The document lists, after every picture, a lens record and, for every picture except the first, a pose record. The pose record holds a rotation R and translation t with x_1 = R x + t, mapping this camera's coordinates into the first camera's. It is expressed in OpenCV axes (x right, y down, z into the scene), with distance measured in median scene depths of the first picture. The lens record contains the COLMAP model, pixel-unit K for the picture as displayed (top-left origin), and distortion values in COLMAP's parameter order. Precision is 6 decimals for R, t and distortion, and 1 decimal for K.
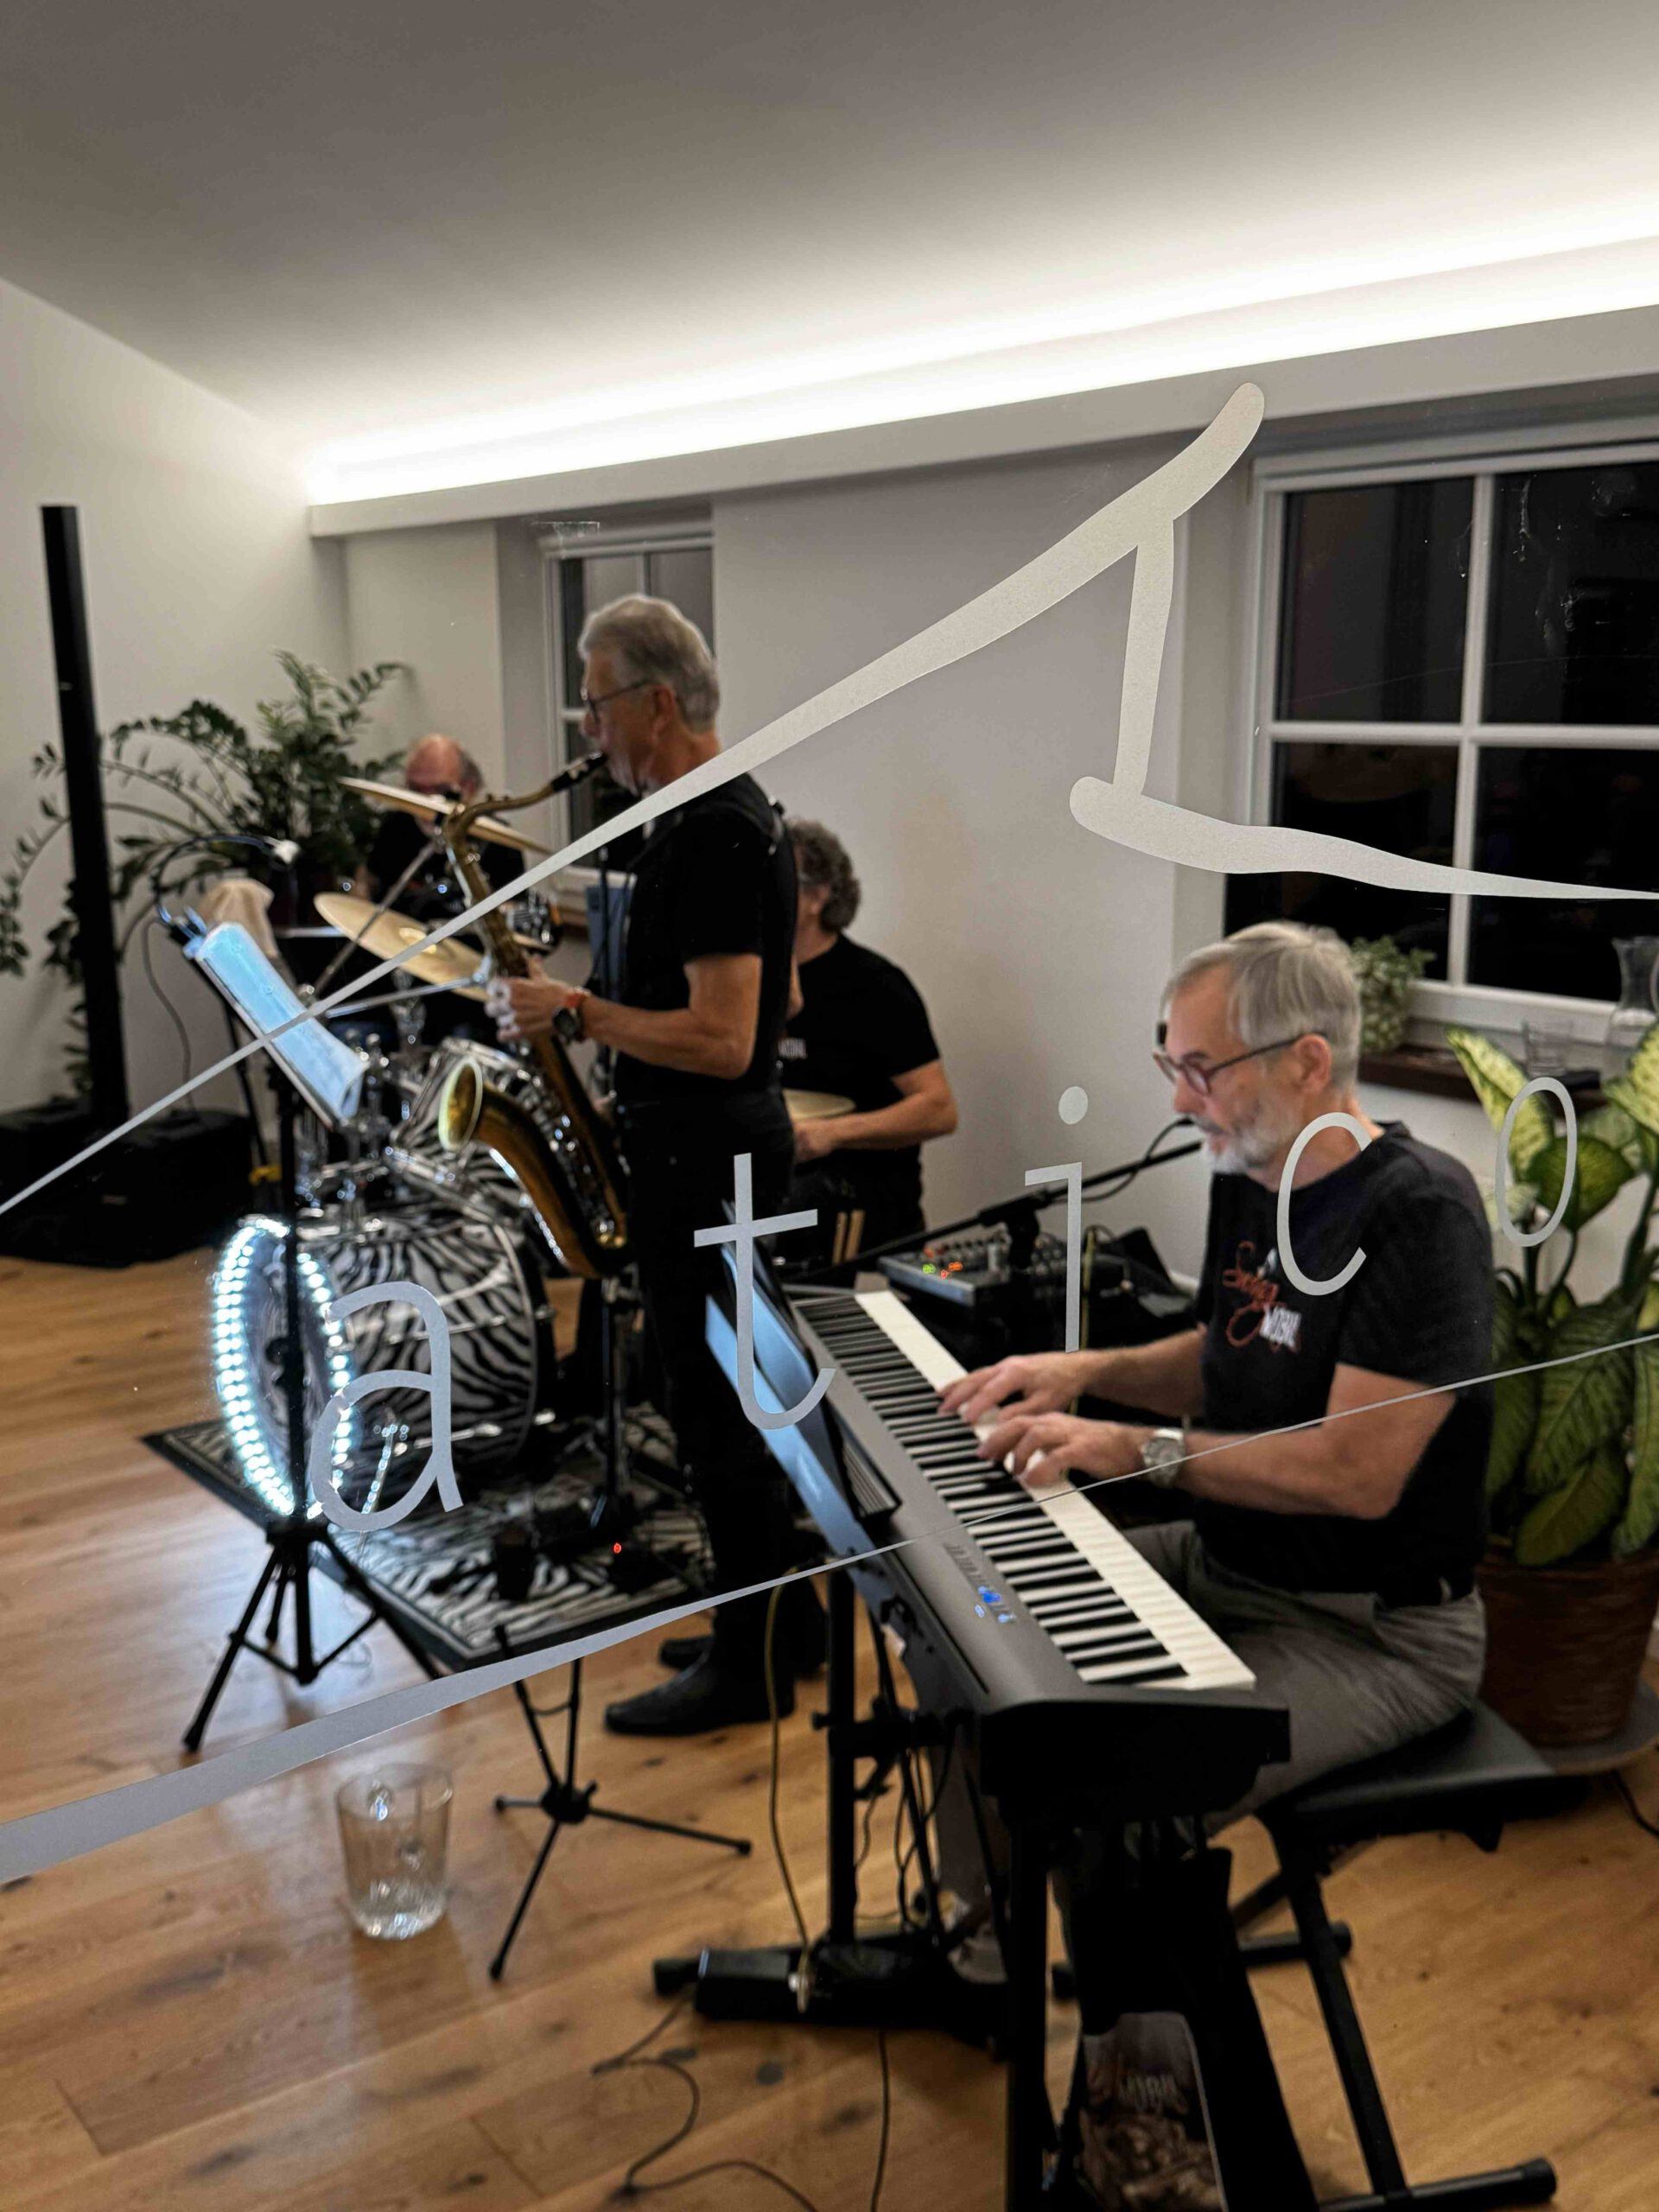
lens RADIAL K [[2206.7, 0, 827.0], [0, 2206.7, 1134.1], [0, 0, 1]] dist [0.011261, 0.000000]
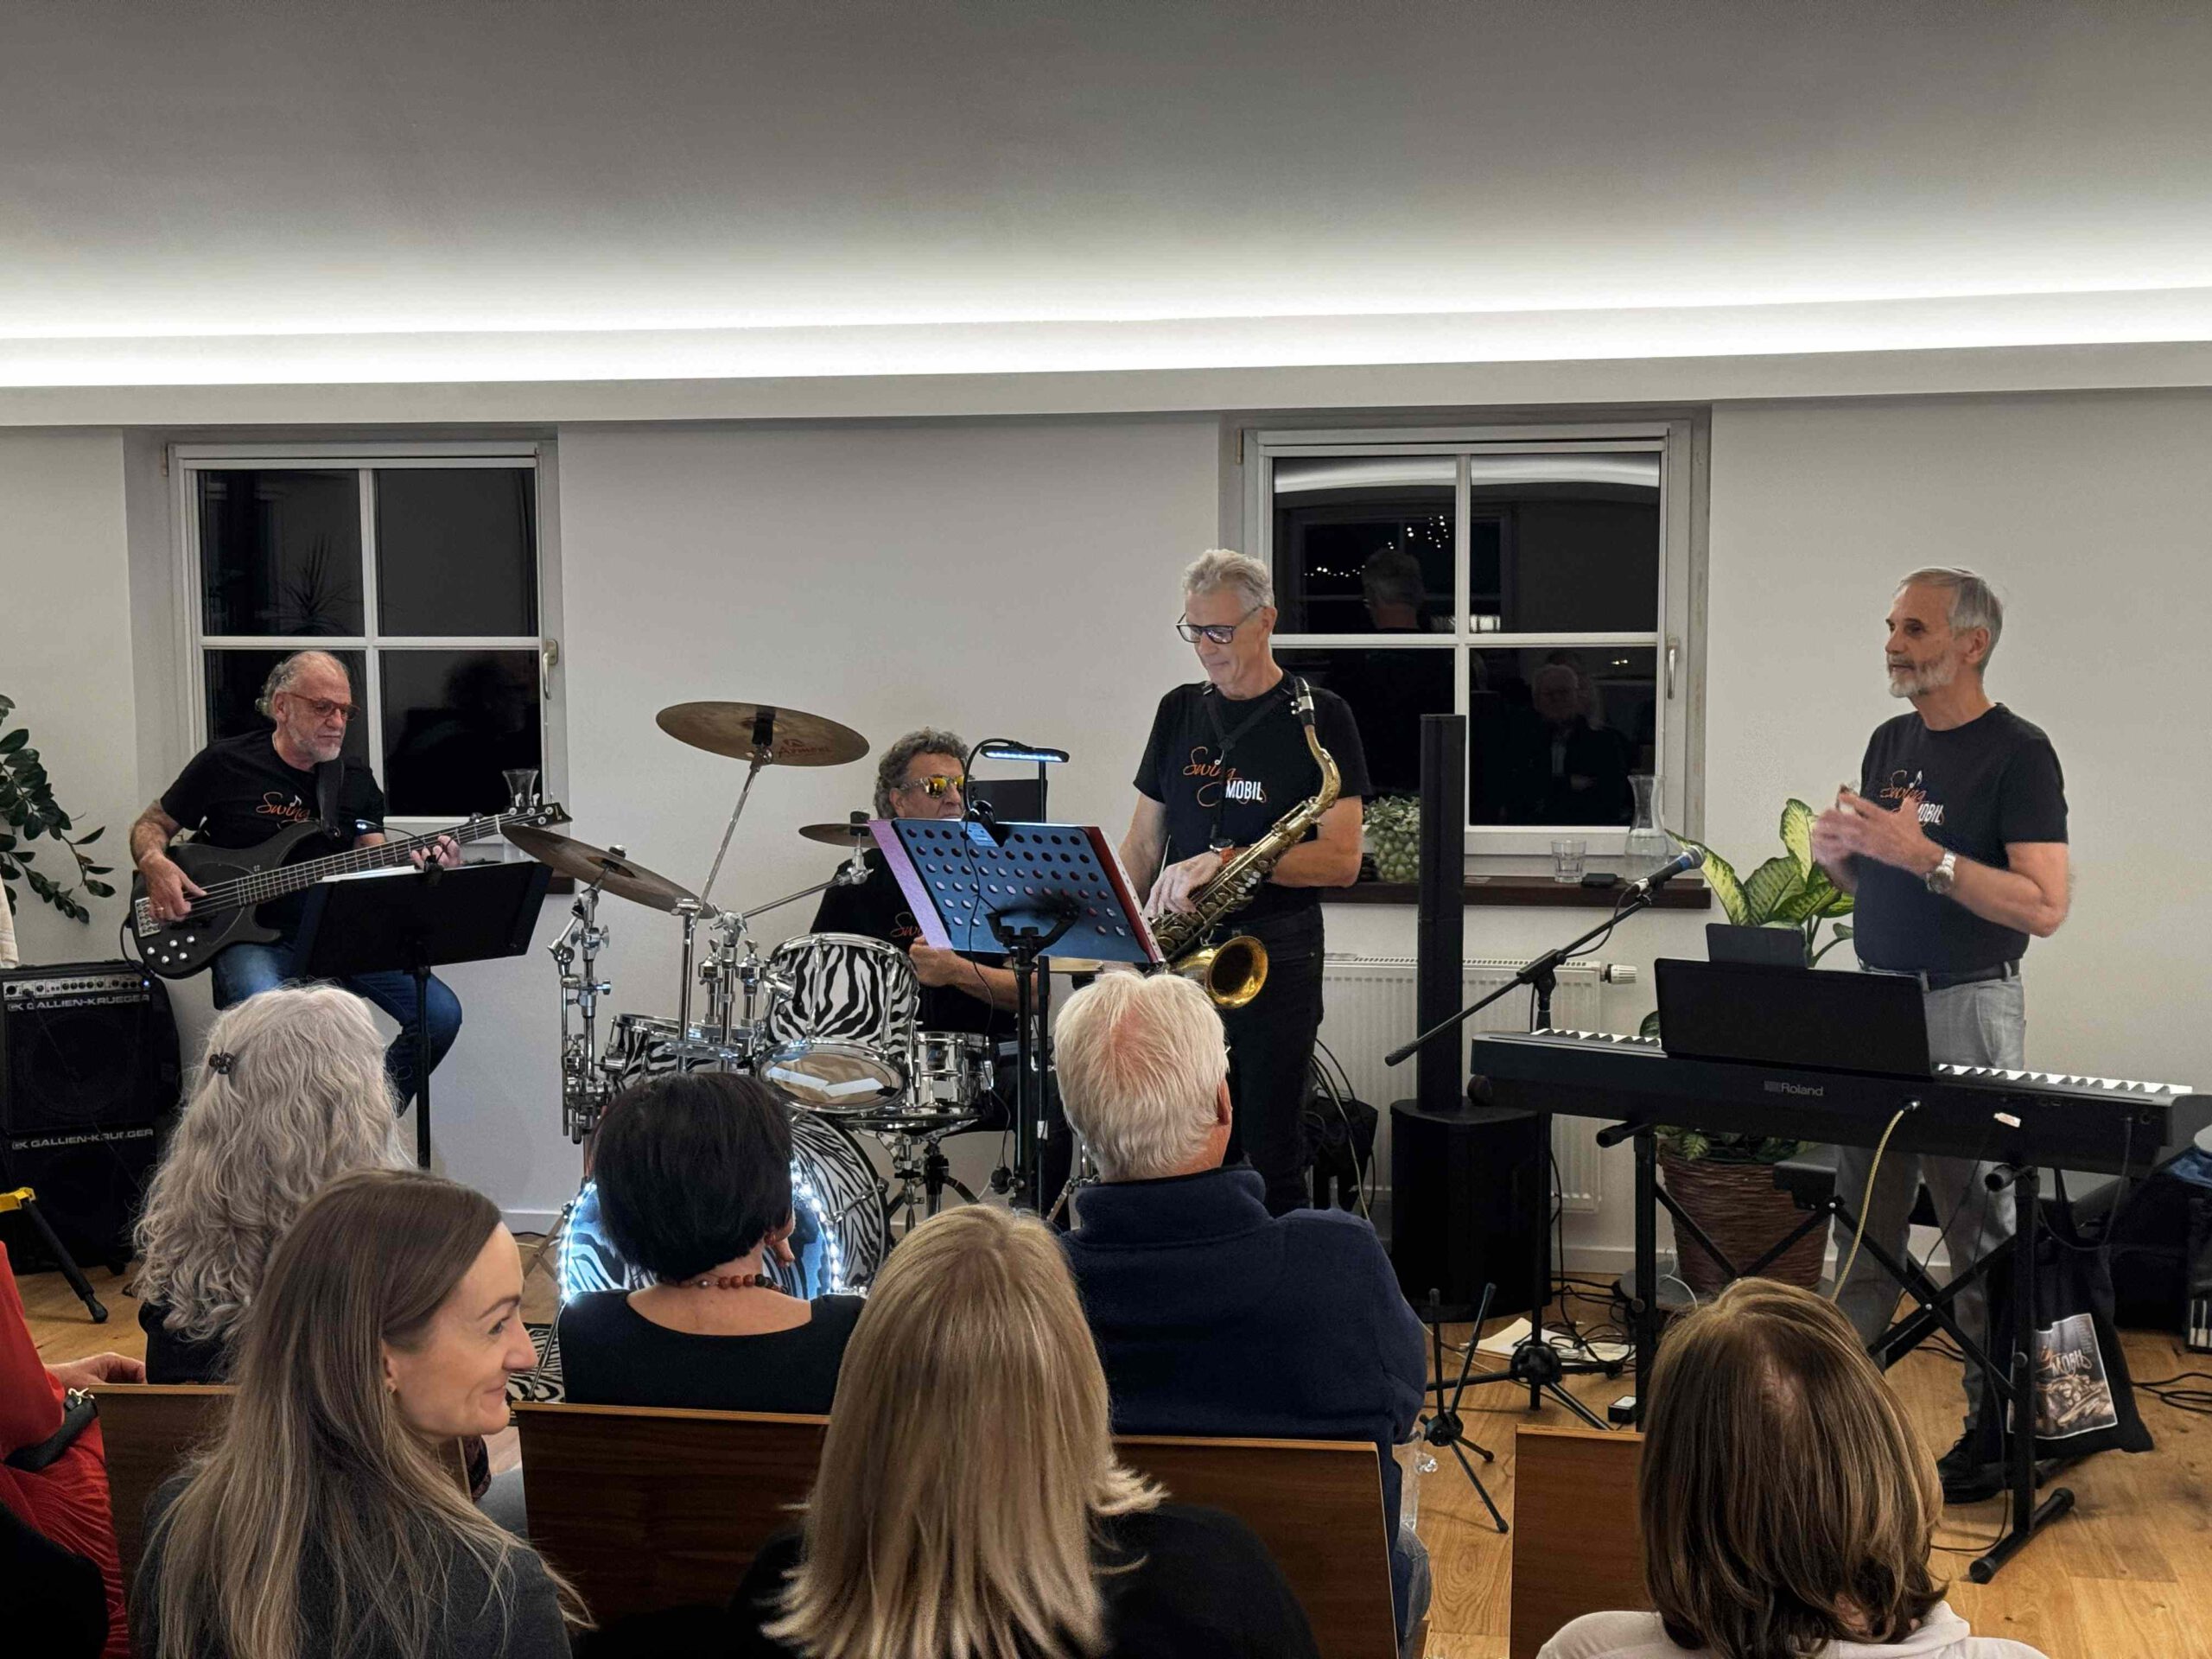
lens RADIAL K [[3117.8, 0, 1112.5], [0, 3117.8, 827.2], [0, 0, 1]] dist [0.073439, 0.000000]
pose [[0.731871, -0.061740, 0.678641, -1.092525], [0.142846, 0.987661, -0.064197, 0.022831], [-0.666304, 0.143925, 0.731659, -0.222079]]
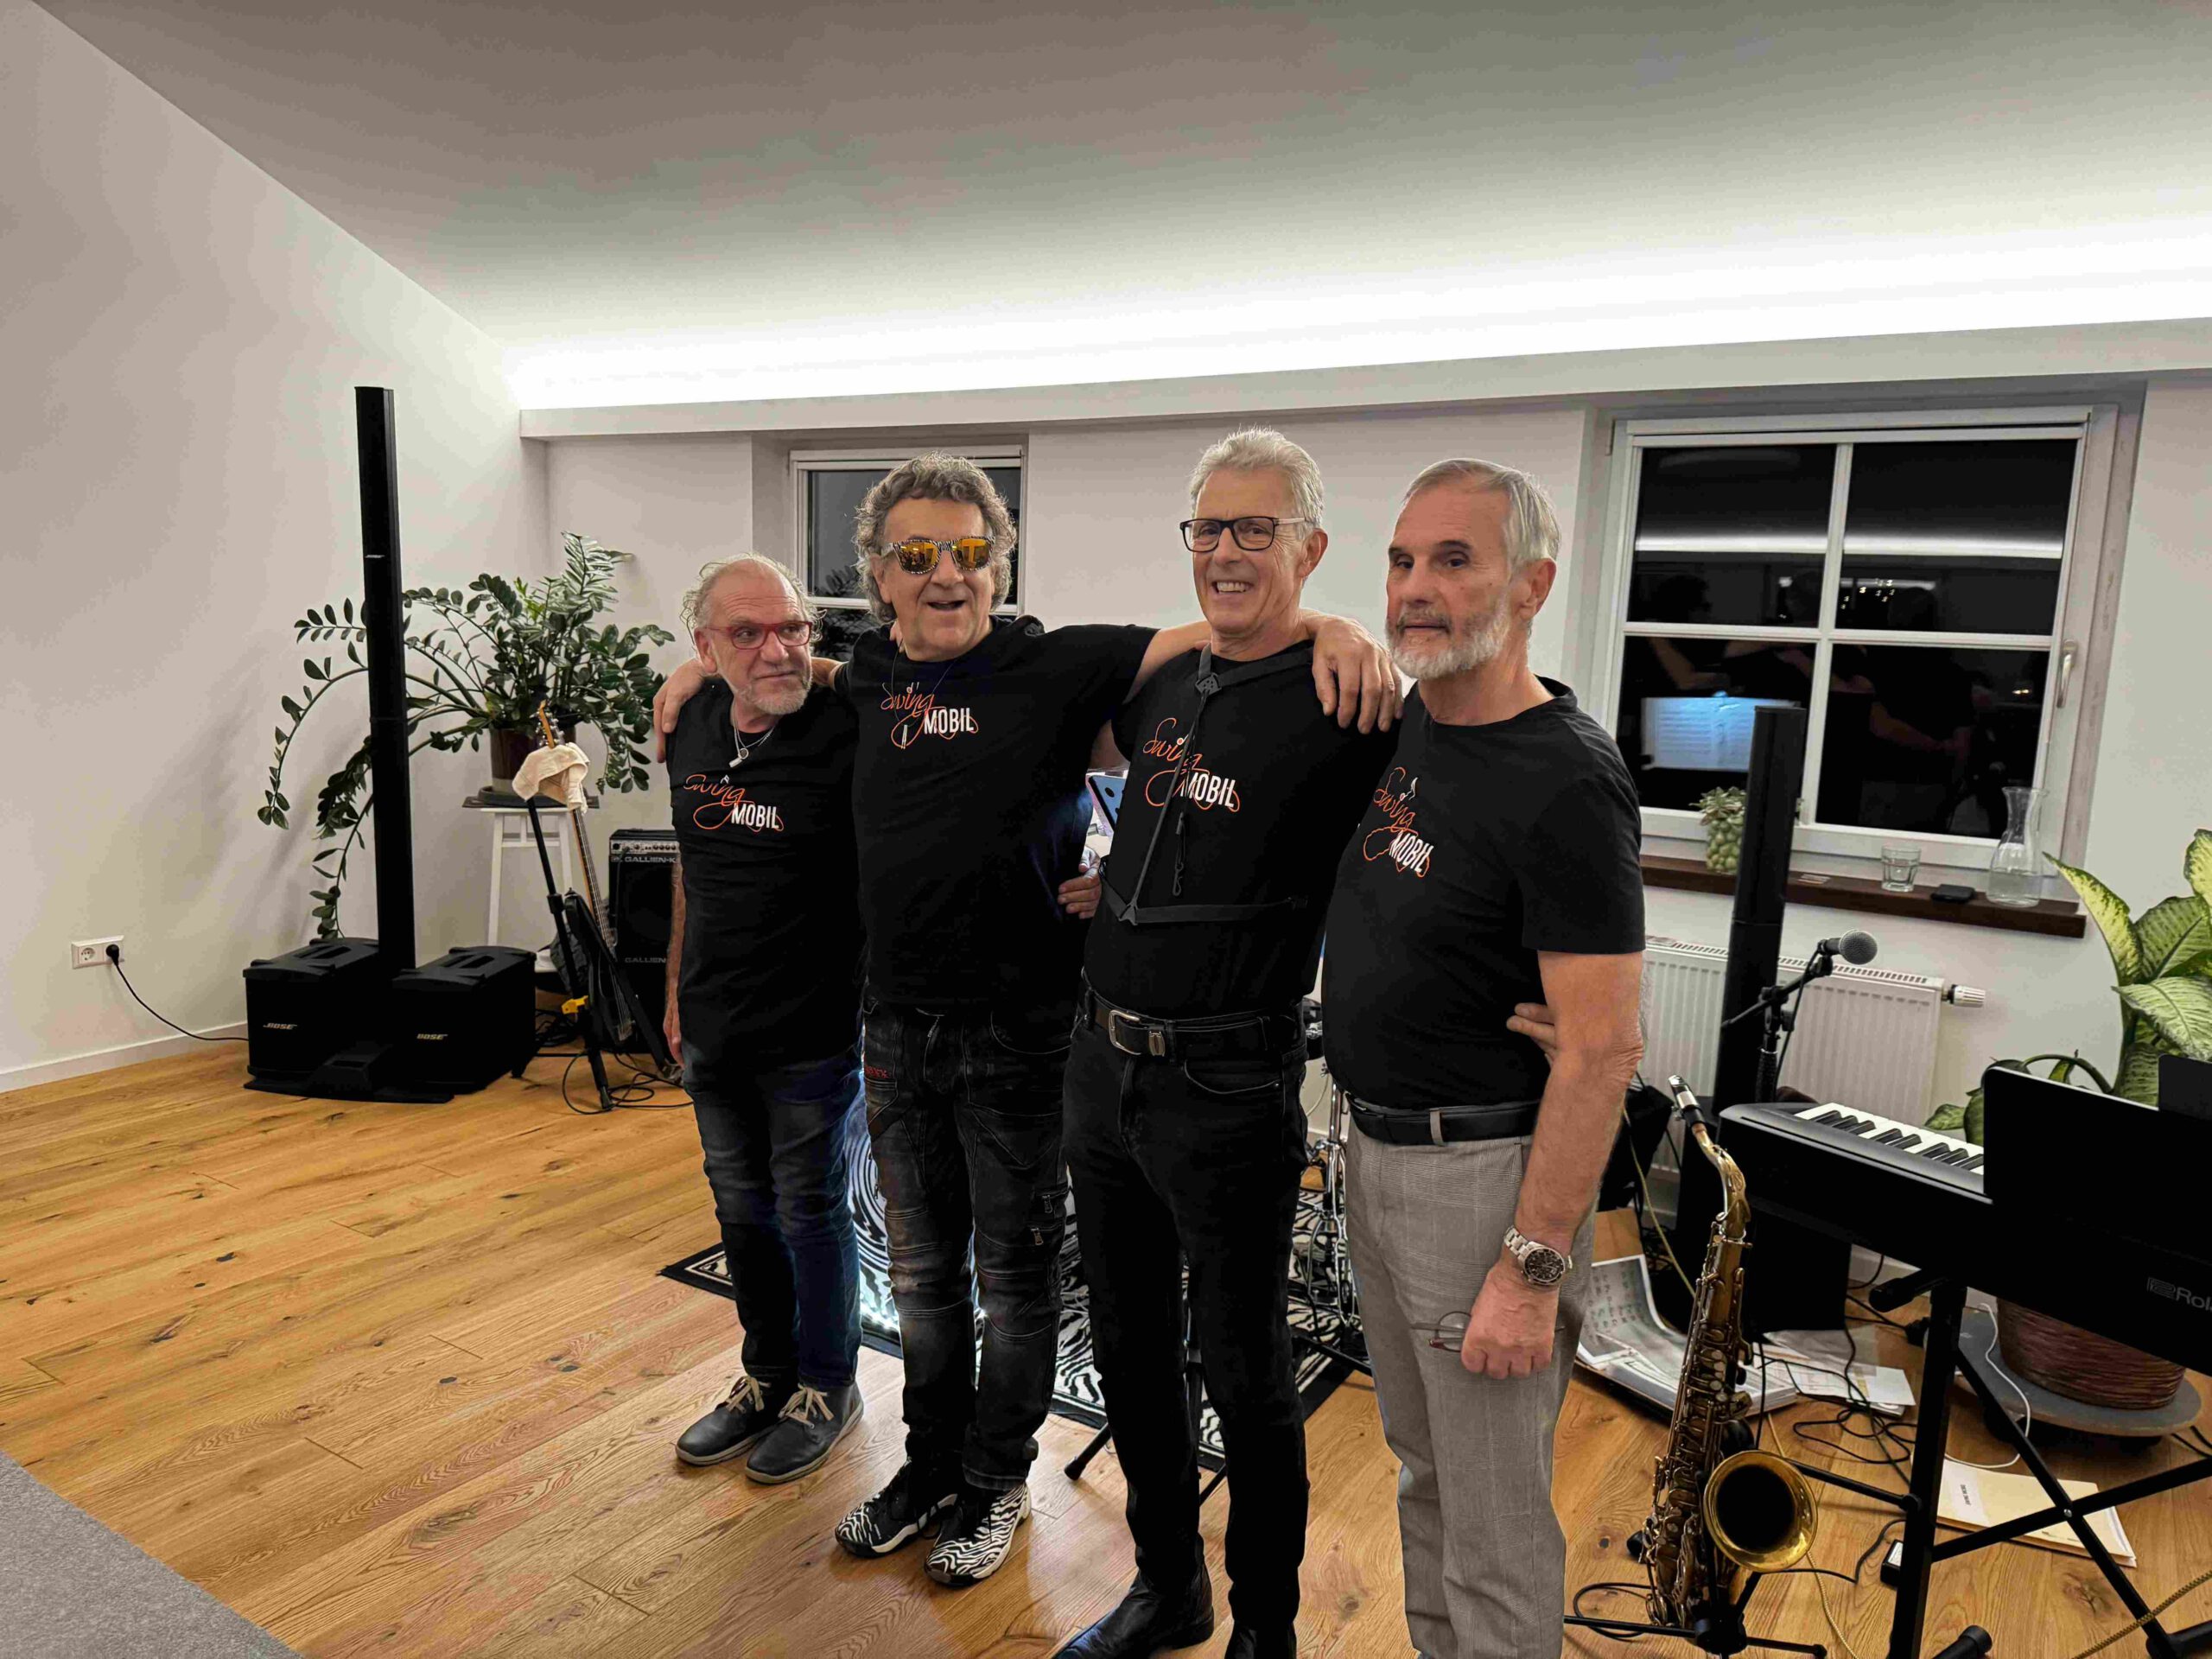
lens RADIAL K [[1565.7, 0, 1079.6], [0, 1565.7, 827.0], [0, 0, 1]] dist [0.061230, -0.071090]
pose [[0.933814, -0.017458, 0.357333, -0.443559], [0.036989, 0.998167, -0.047896, -0.033458], [-0.355842, 0.057943, 0.932748, 0.255596]]
